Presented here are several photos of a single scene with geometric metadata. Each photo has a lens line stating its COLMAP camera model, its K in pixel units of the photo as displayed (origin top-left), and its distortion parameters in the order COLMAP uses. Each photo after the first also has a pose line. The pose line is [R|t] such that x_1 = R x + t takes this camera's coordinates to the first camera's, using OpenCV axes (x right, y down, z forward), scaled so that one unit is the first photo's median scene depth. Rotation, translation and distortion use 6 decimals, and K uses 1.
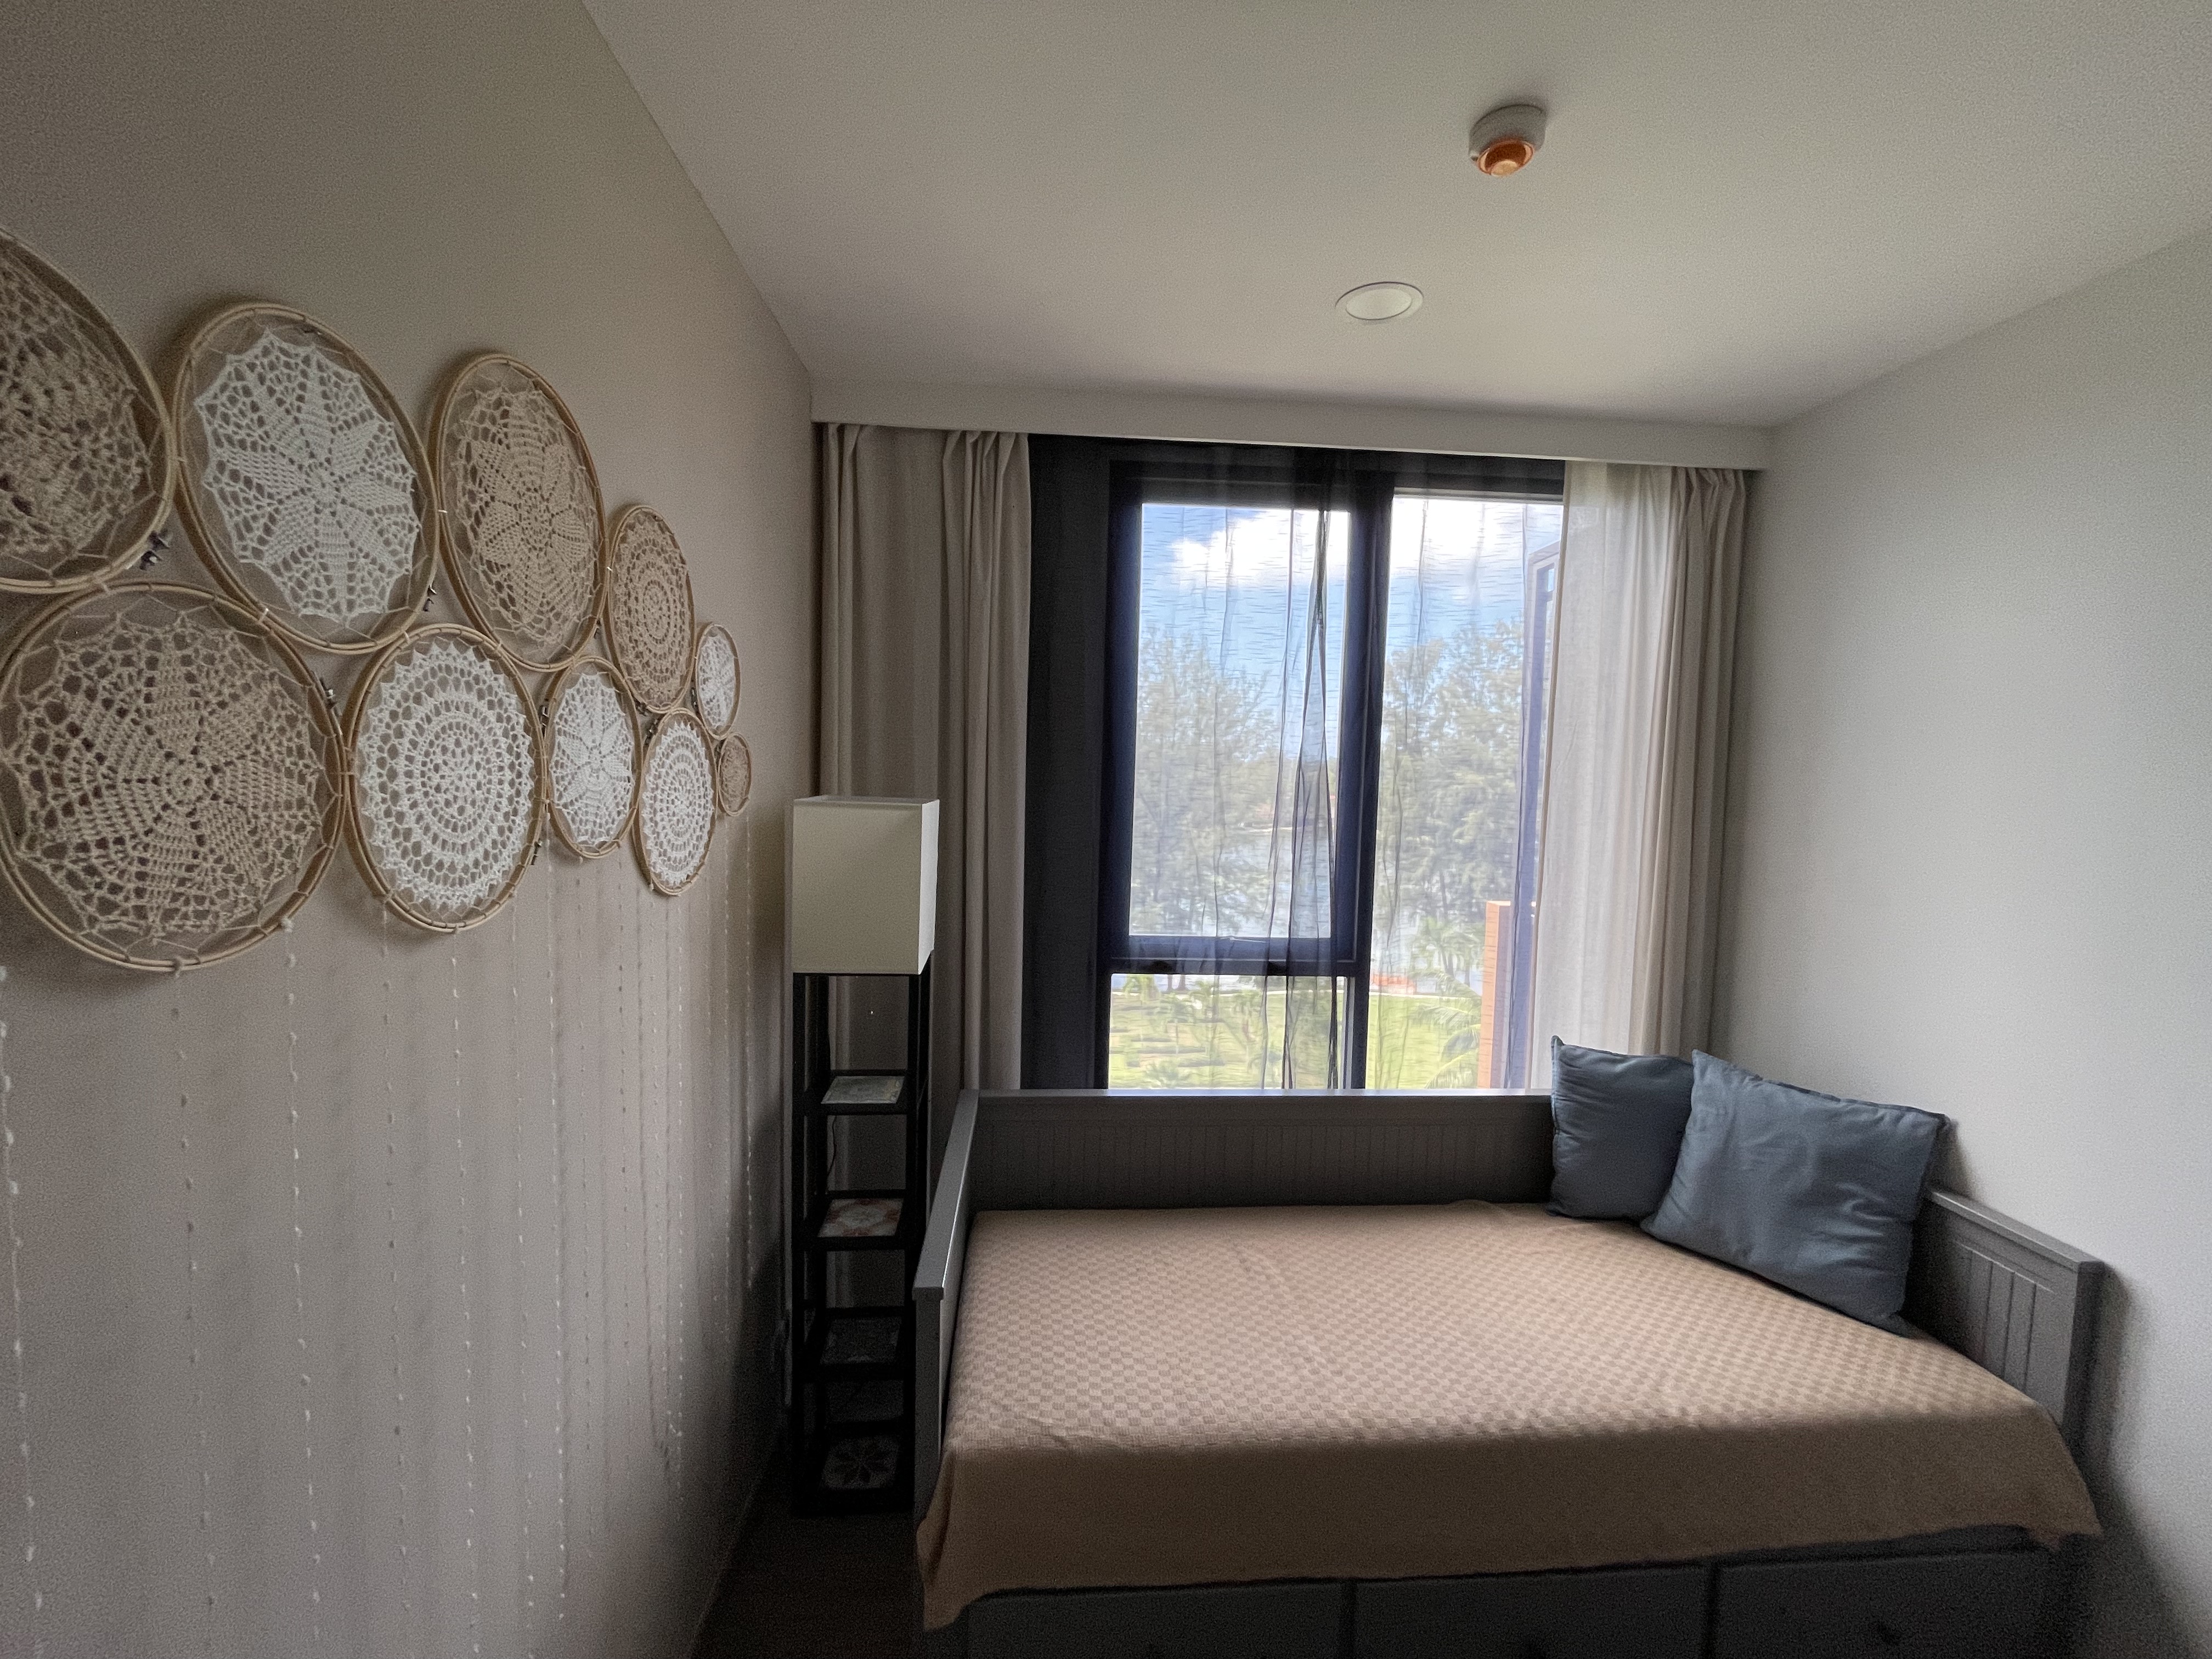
lens RADIAL K [[889.9, 0, 1106.0], [0, 889.9, 829.5], [0, 0, 1]] dist [0.000771, 0.000328]
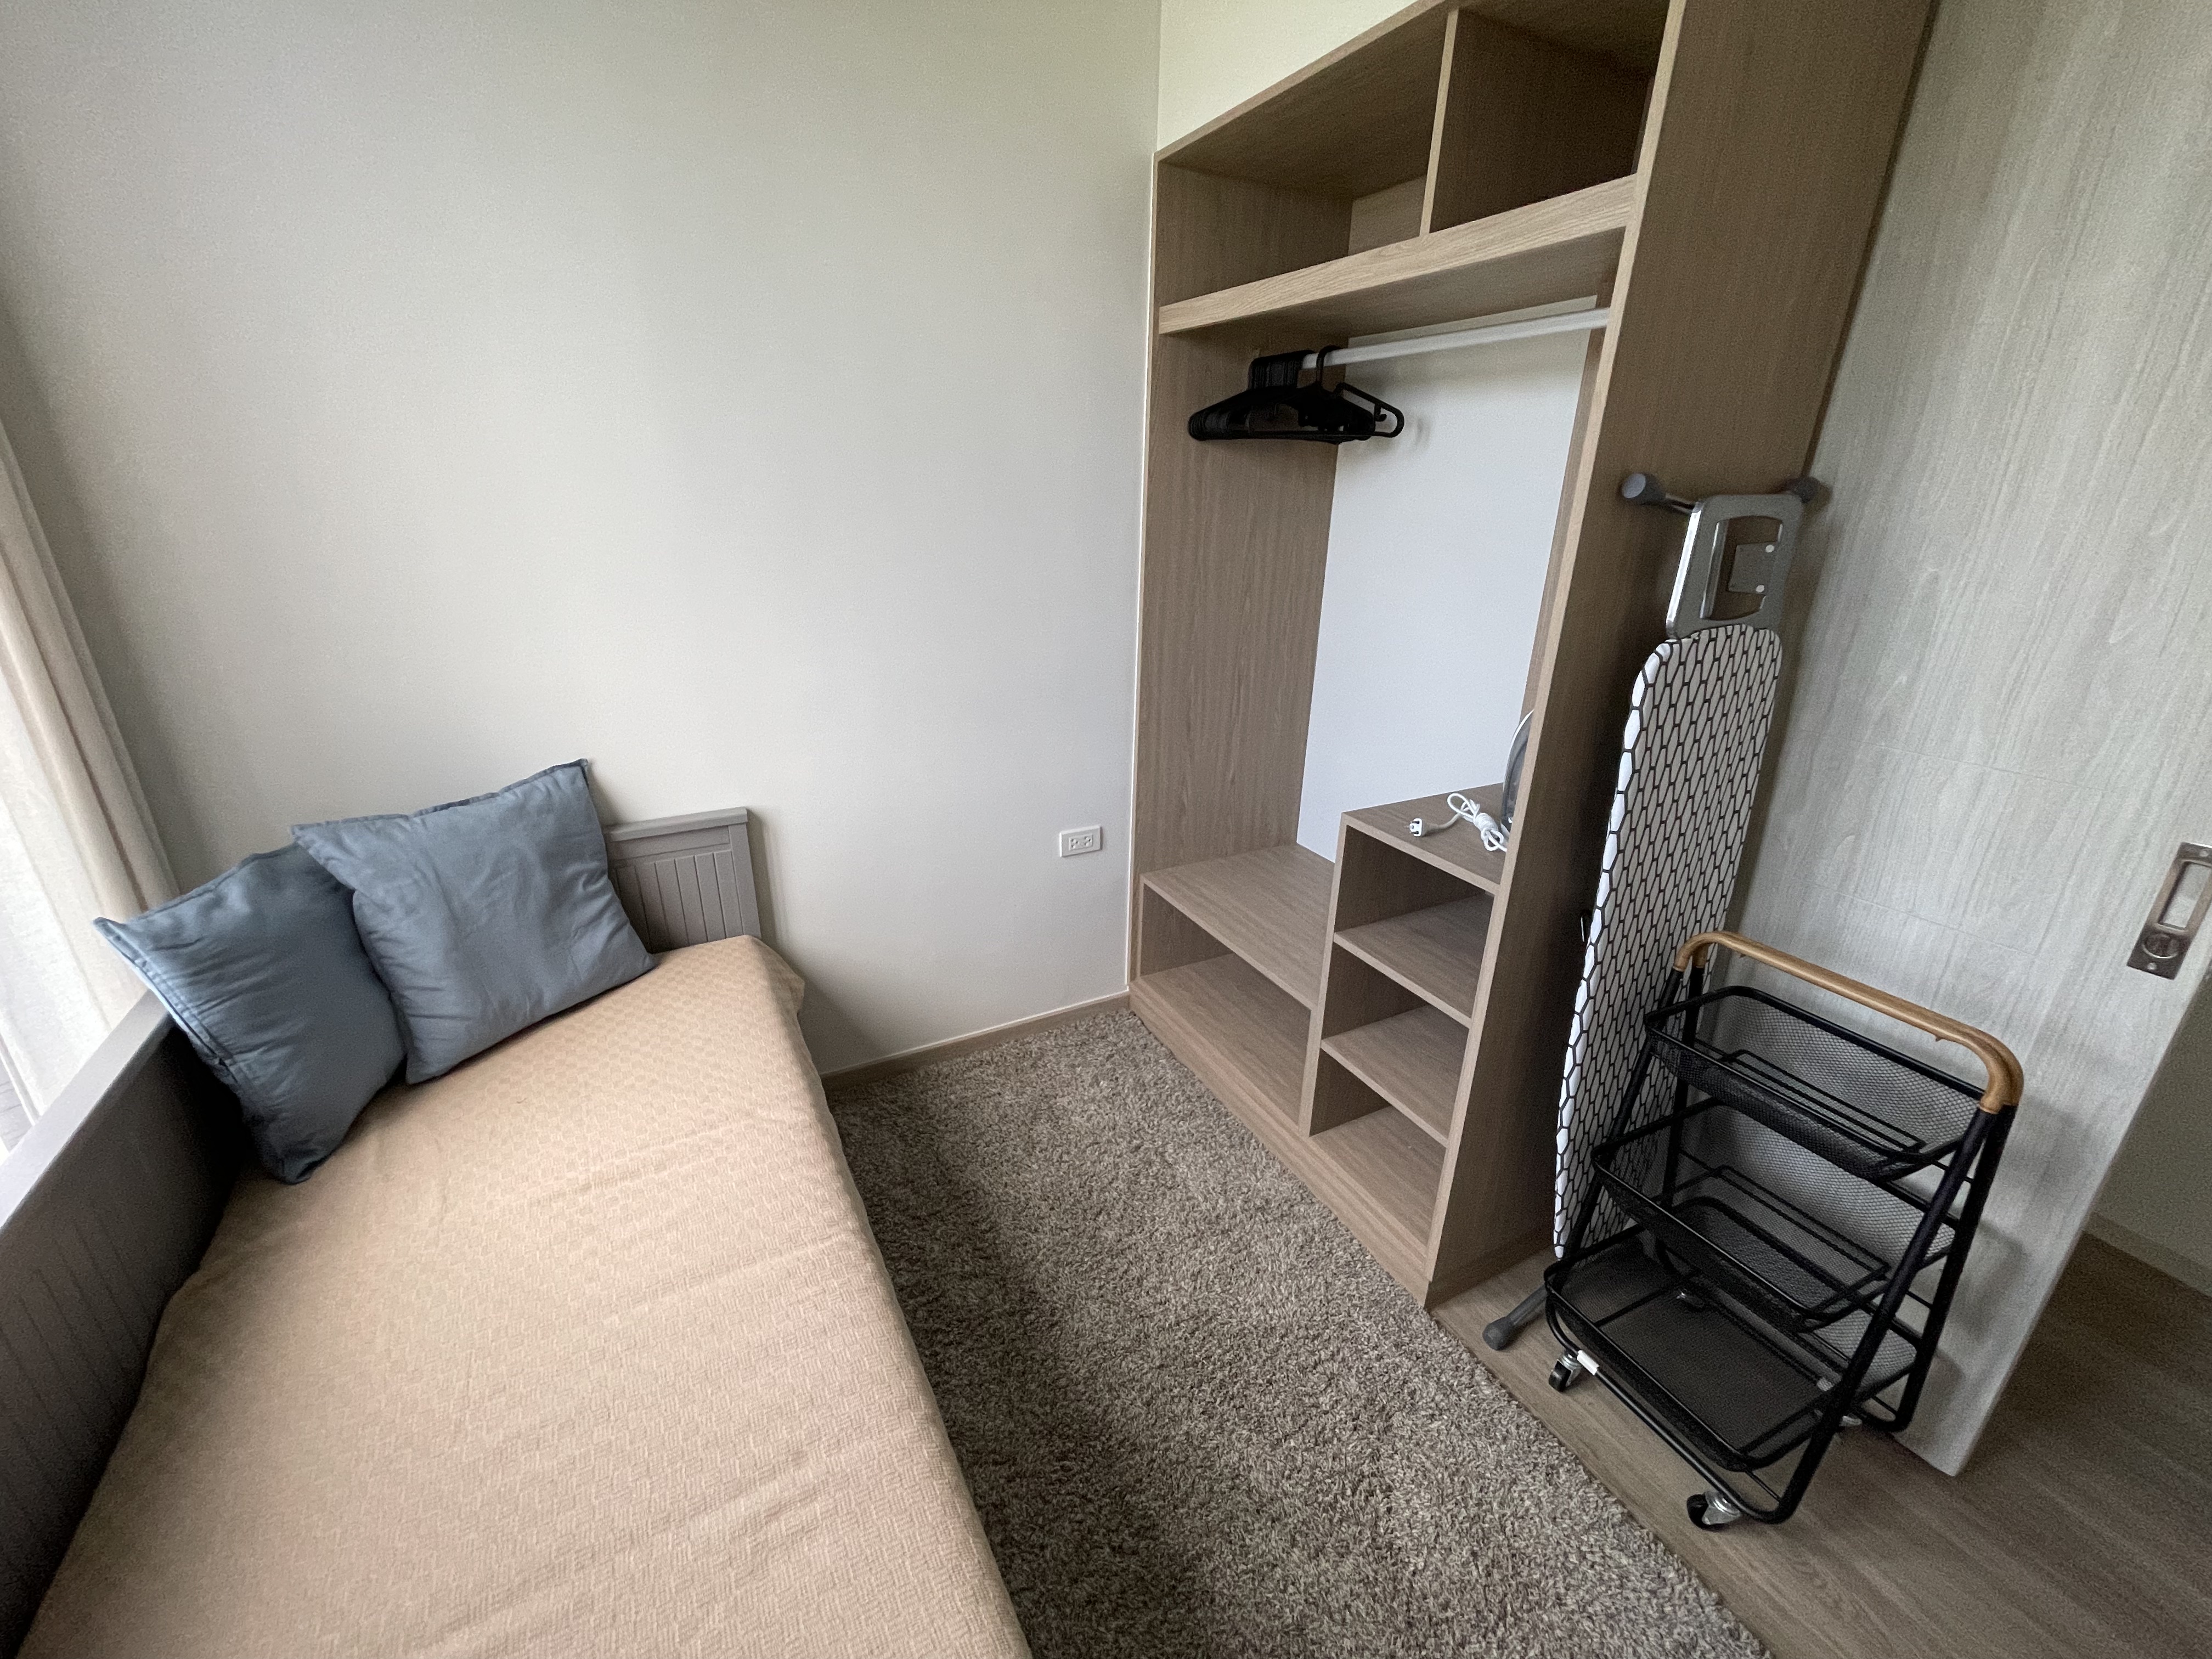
lens RADIAL K [[889.9, 0, 1106.0], [0, 889.9, 829.5], [0, 0, 1]] dist [0.000771, 0.000328]
pose [[-0.401190, -0.365767, 0.839798, -0.131145], [0.038170, 0.909343, 0.414292, 0.007713], [-0.915199, 0.198265, -0.350858, 0.800082]]
